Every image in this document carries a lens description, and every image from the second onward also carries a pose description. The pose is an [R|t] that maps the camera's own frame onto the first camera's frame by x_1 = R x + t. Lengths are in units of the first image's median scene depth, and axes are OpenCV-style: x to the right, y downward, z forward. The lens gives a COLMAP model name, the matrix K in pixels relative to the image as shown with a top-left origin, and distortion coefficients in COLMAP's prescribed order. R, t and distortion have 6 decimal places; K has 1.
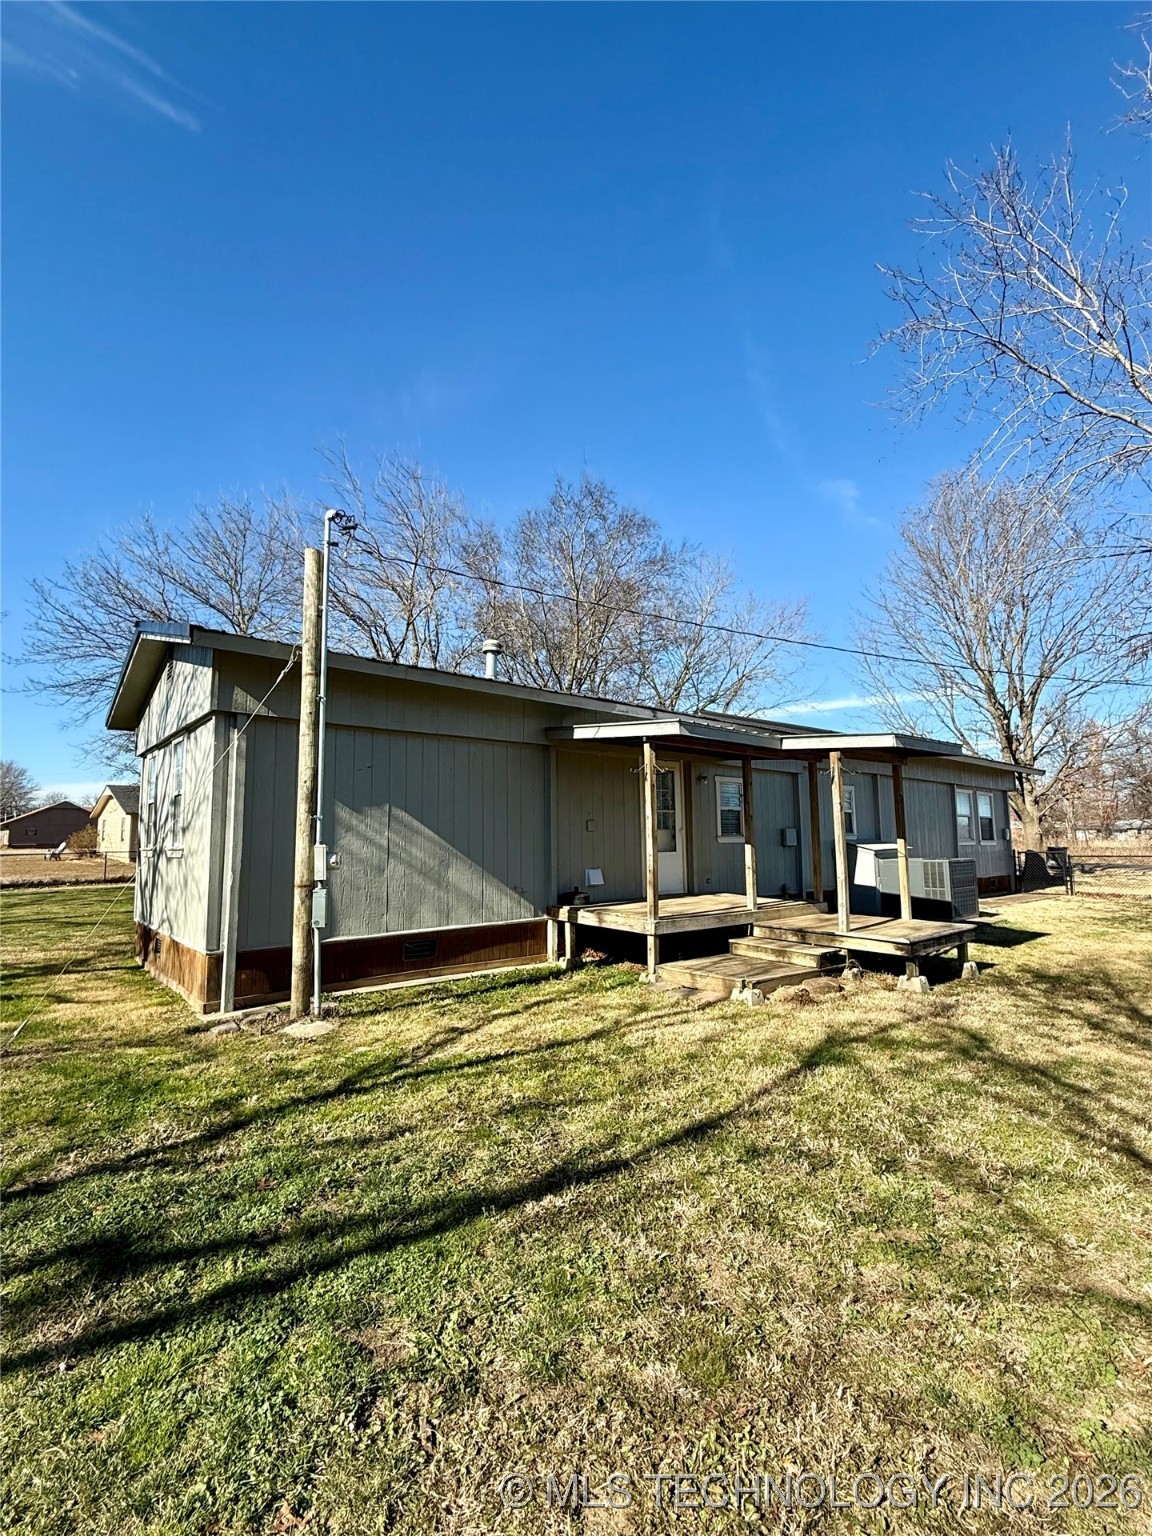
lens RADIAL K [[695.7, 0, 576.0], [0, 695.7, 768.0], [0, 0, 1]] dist [0.000376, 0.000026]
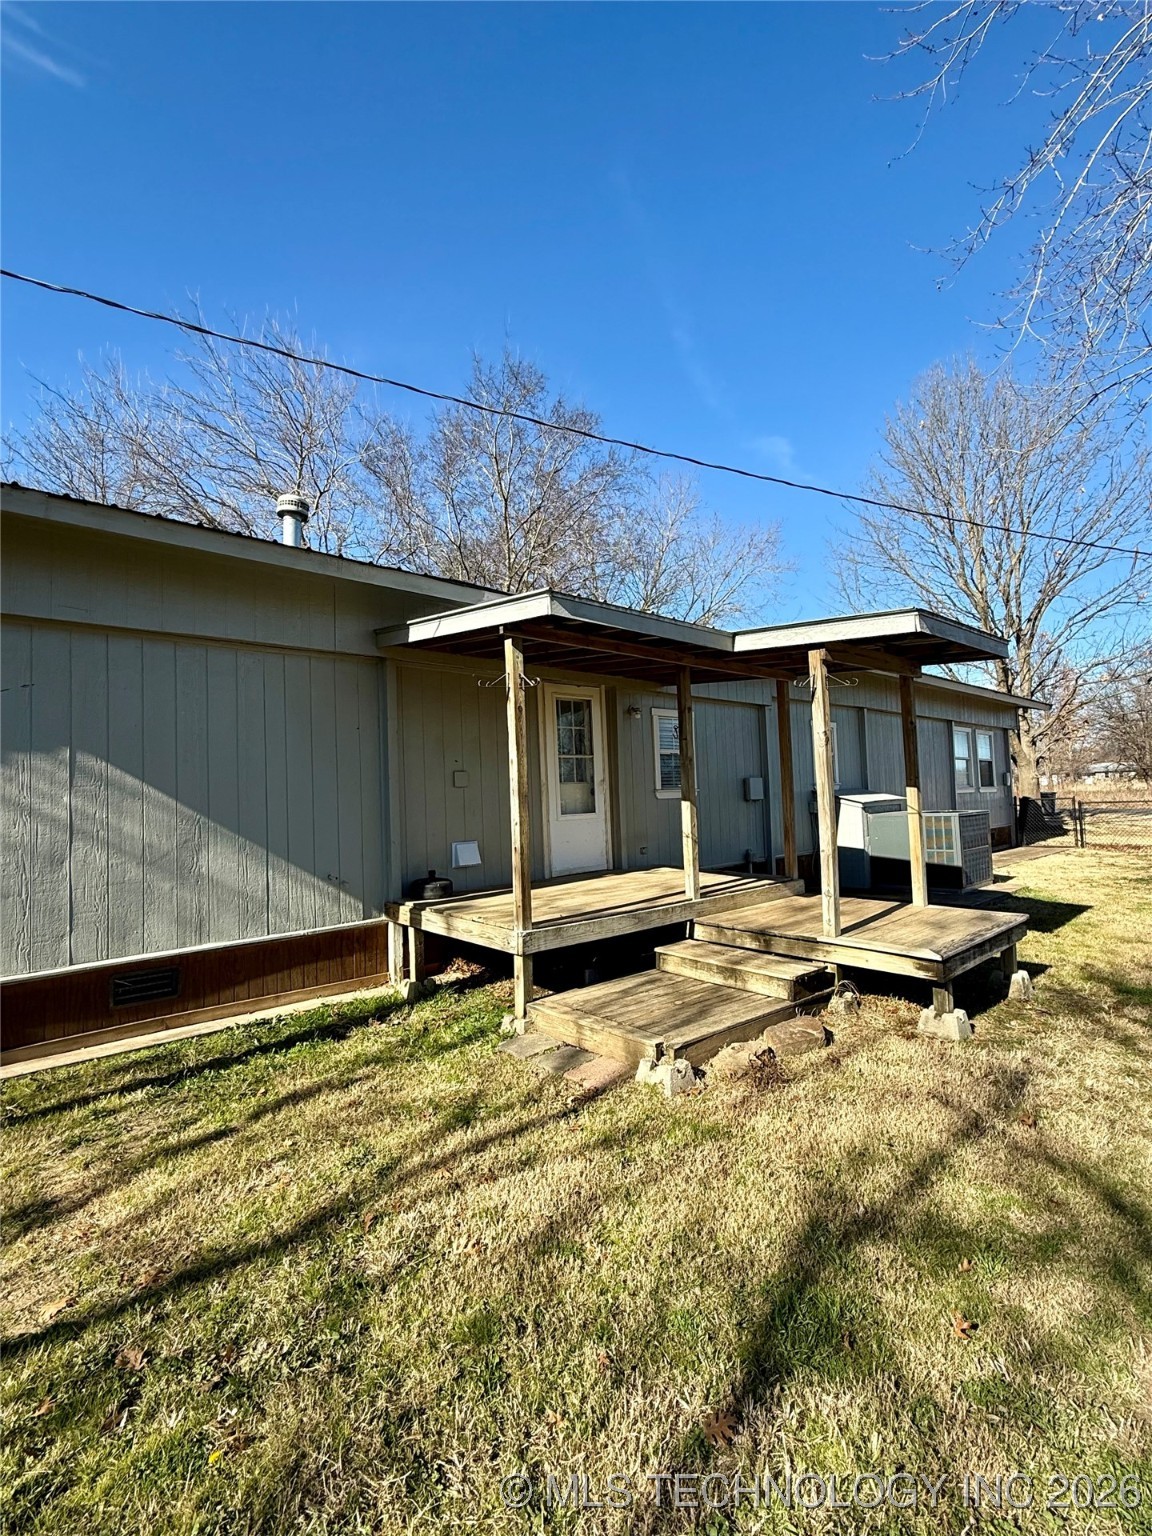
lens RADIAL K [[695.7, 0, 576.0], [0, 695.7, 768.0], [0, 0, 1]] dist [0.000376, 0.000026]
pose [[0.999173, -0.023221, 0.033386, 0.127149], [0.021098, 0.997818, 0.062568, 0.036649], [-0.034766, -0.061812, 0.997482, 0.361198]]
